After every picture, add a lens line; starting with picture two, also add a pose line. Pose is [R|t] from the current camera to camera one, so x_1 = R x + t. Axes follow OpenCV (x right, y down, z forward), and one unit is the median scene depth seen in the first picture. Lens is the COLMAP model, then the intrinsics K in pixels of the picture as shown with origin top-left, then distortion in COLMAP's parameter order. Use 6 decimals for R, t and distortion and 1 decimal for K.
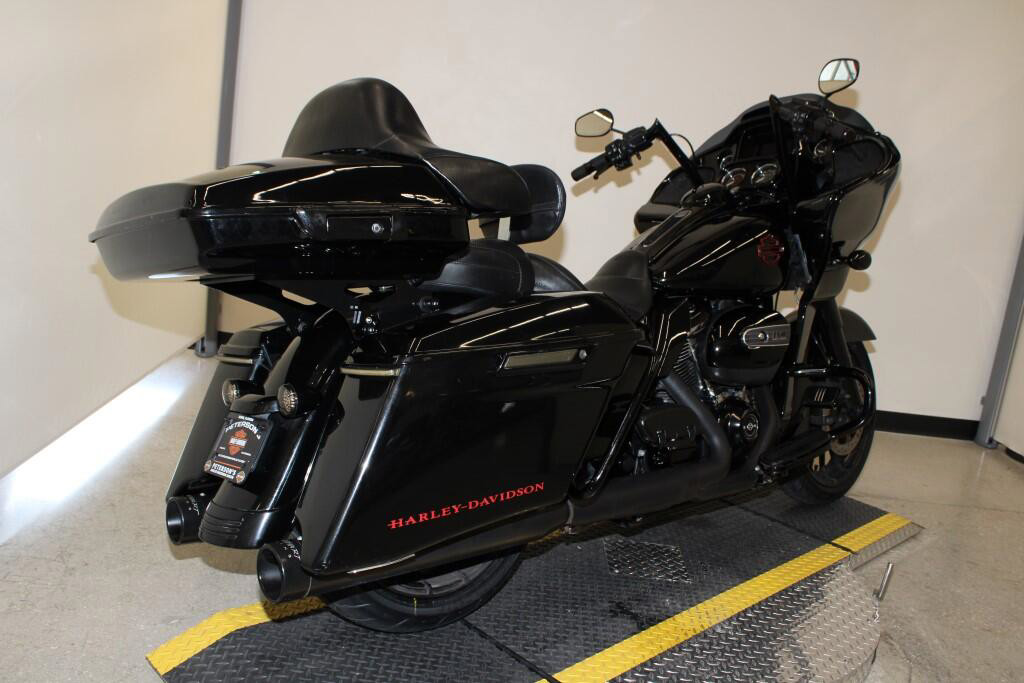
lens RADIAL K [[837.7, 0, 504.6], [0, 837.7, 352.0], [0, 0, 1]] dist [-0.161233, 0.132853]
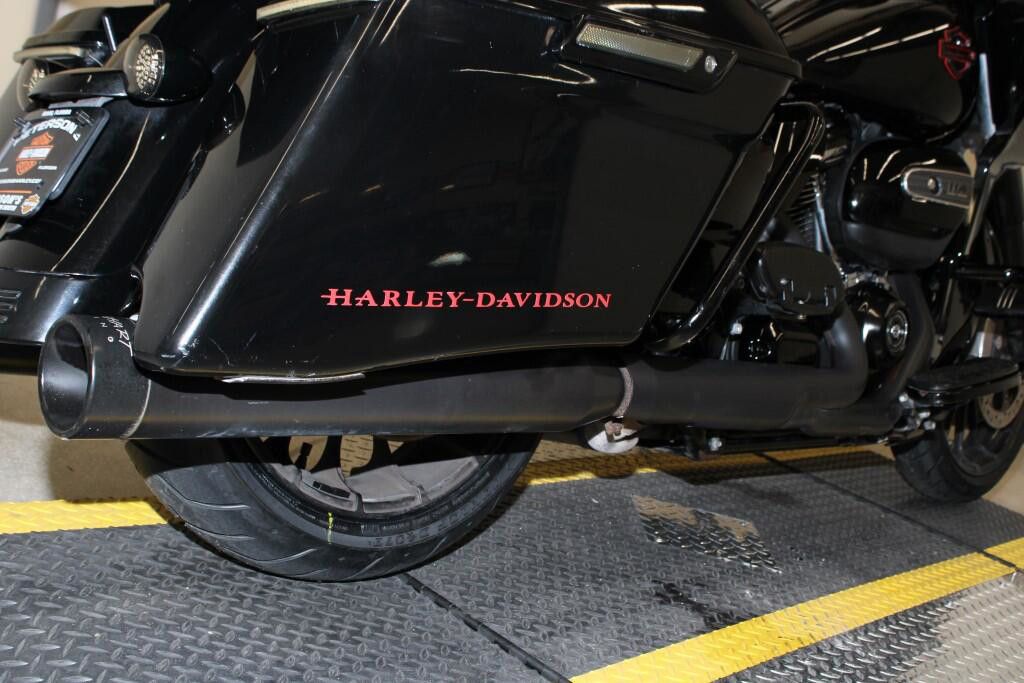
lens RADIAL K [[1133.4, 0, 501.6], [0, 1133.4, 341.8], [0, 0, 1]] dist [-0.088258, 0.037958]
pose [[0.991185, 0.114379, 0.066855, -0.057532], [-0.114451, 0.993425, -0.002773, 0.168781], [-0.066732, -0.004903, 0.997759, 0.243421]]
